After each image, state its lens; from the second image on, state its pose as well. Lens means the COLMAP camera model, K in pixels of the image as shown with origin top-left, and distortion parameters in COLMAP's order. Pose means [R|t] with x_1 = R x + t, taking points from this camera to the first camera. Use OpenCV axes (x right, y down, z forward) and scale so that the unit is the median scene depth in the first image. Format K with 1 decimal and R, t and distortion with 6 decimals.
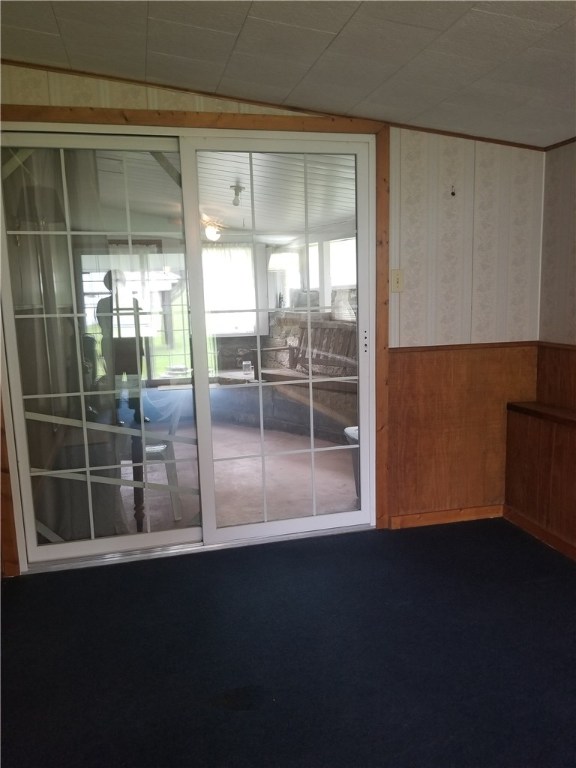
lens RADIAL K [[608.5, 0, 273.7], [0, 608.5, 405.2], [0, 0, 1]] dist [0.062277, -0.098524]
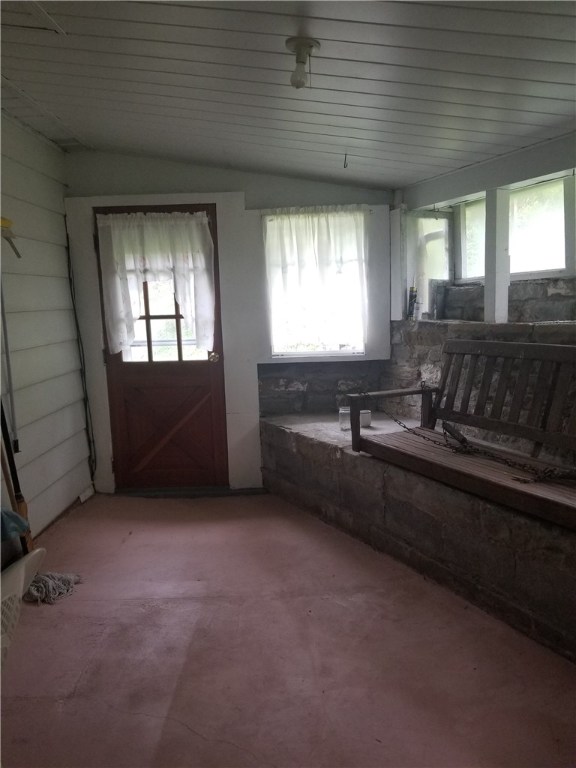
lens RADIAL K [[608.5, 0, 273.7], [0, 608.5, 405.2], [0, 0, 1]] dist [0.062277, -0.098524]
pose [[0.972743, 0.031936, -0.229676, 0.020424], [-0.031646, 0.999487, 0.004950, -0.072850], [0.229716, 0.002453, 0.973255, 0.413395]]
